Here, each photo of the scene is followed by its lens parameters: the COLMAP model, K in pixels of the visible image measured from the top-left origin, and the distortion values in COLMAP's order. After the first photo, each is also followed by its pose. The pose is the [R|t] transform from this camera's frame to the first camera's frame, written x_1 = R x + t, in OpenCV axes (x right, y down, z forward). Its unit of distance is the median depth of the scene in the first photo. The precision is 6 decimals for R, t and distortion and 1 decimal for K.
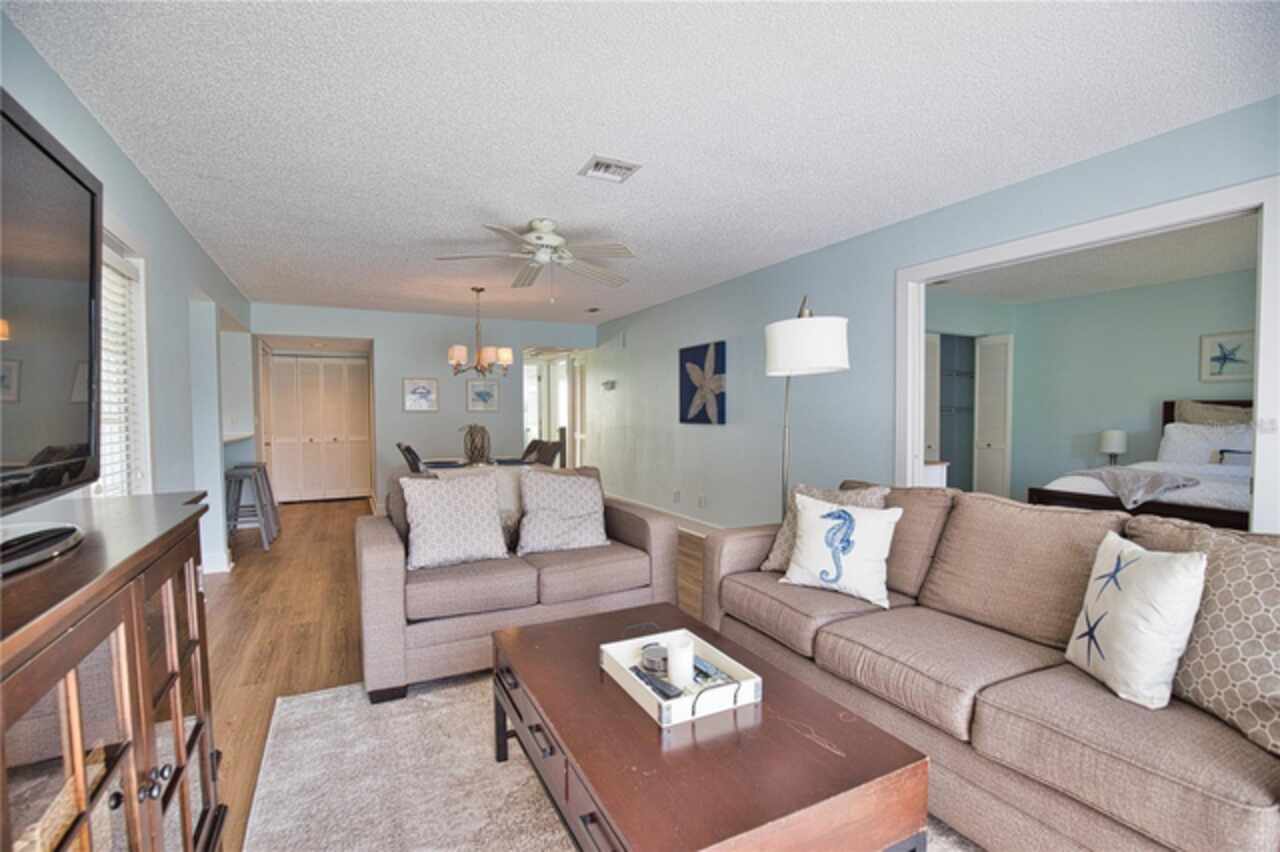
lens RADIAL K [[594.9, 0, 640.0], [0, 594.9, 426.0], [0, 0, 1]] dist [-0.029244, 0.000144]
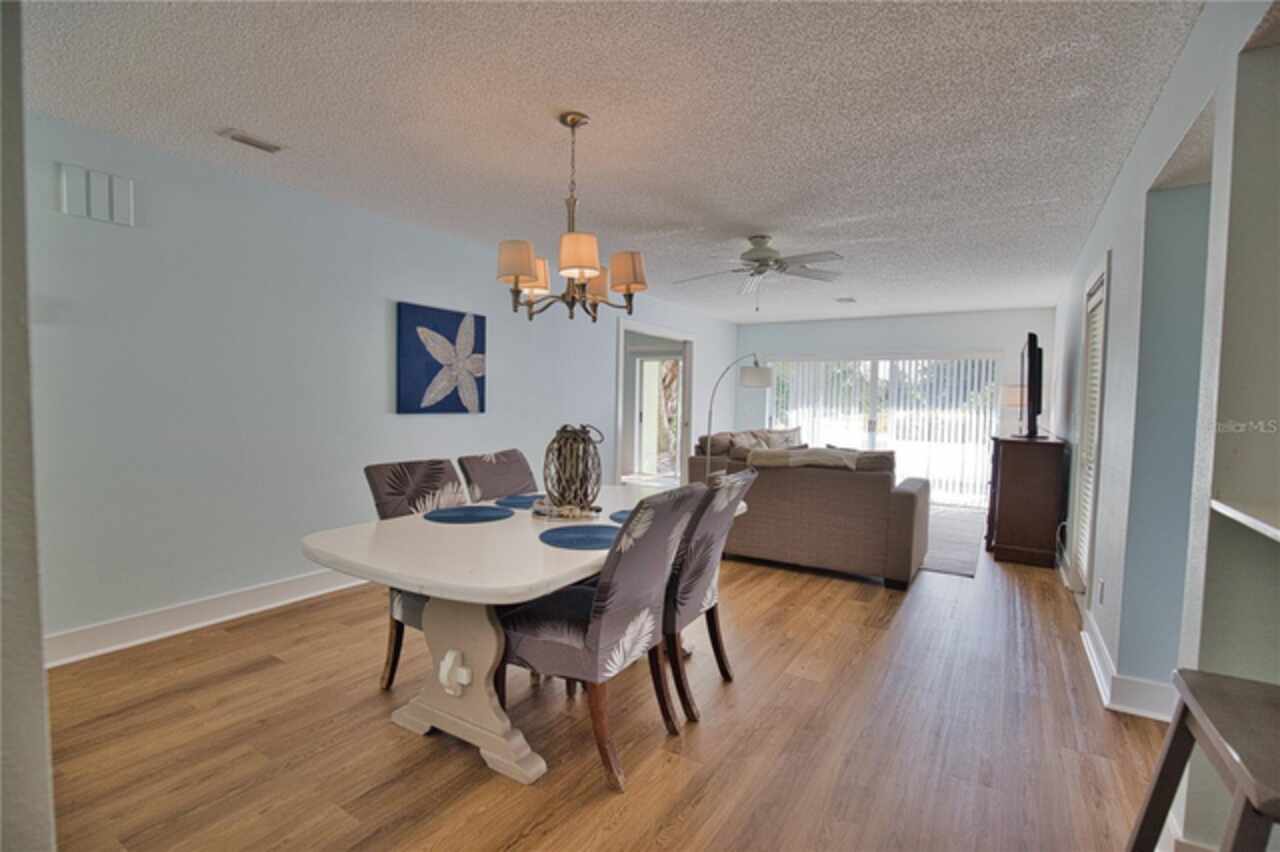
lens RADIAL K [[585.5, 0, 646.8], [0, 585.5, 430.5], [0, 0, 1]] dist [-0.027678, 0.000723]
pose [[-0.523909, -0.048579, 0.850388, -0.681278], [0.006749, 0.998104, 0.061176, -0.025926], [-0.851747, 0.037790, -0.522588, 1.186782]]
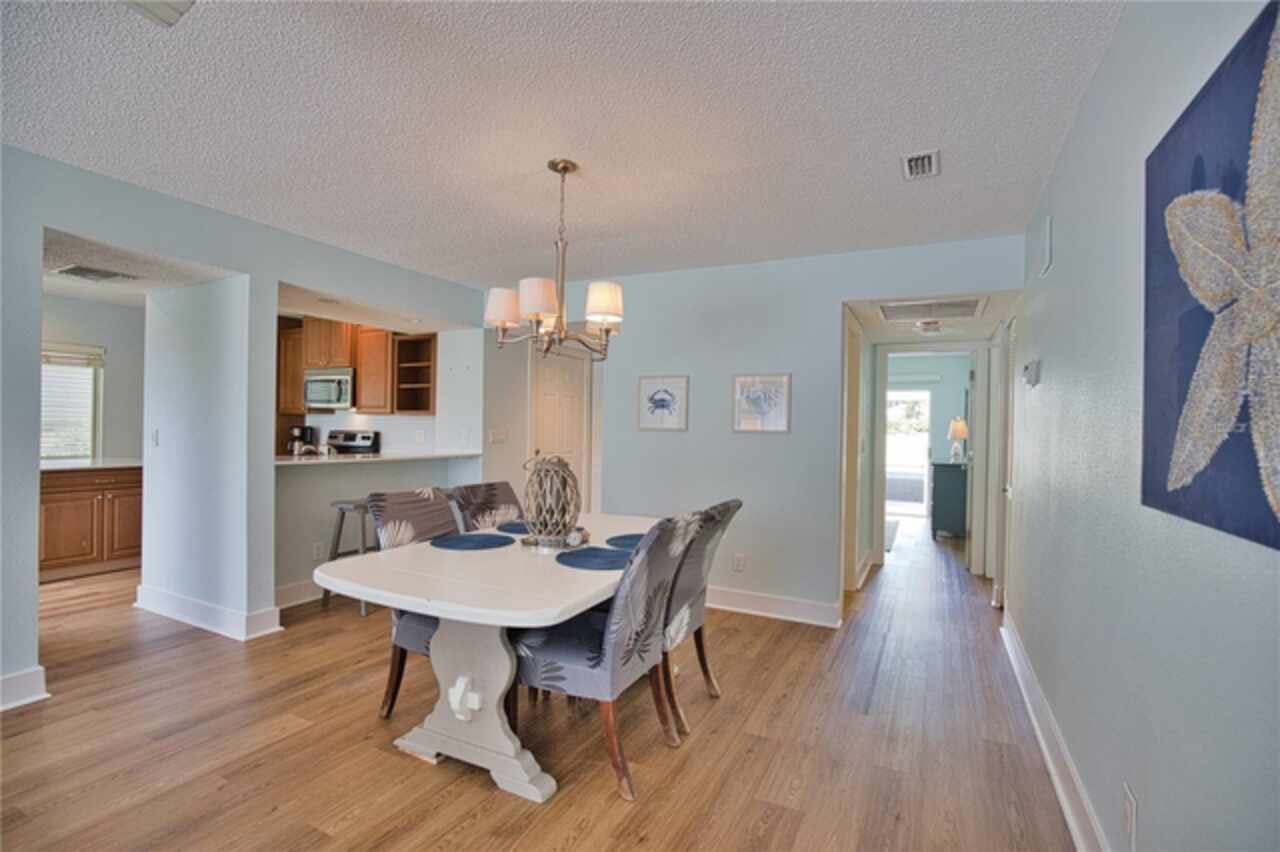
lens RADIAL K [[585.5, 0, 646.8], [0, 585.5, 430.5], [0, 0, 1]] dist [-0.027678, 0.000723]
pose [[0.602662, 0.020935, -0.797722, 0.132503], [-0.045574, 0.998927, -0.008216, -0.023088], [0.796694, 0.041307, 0.602969, 0.783818]]
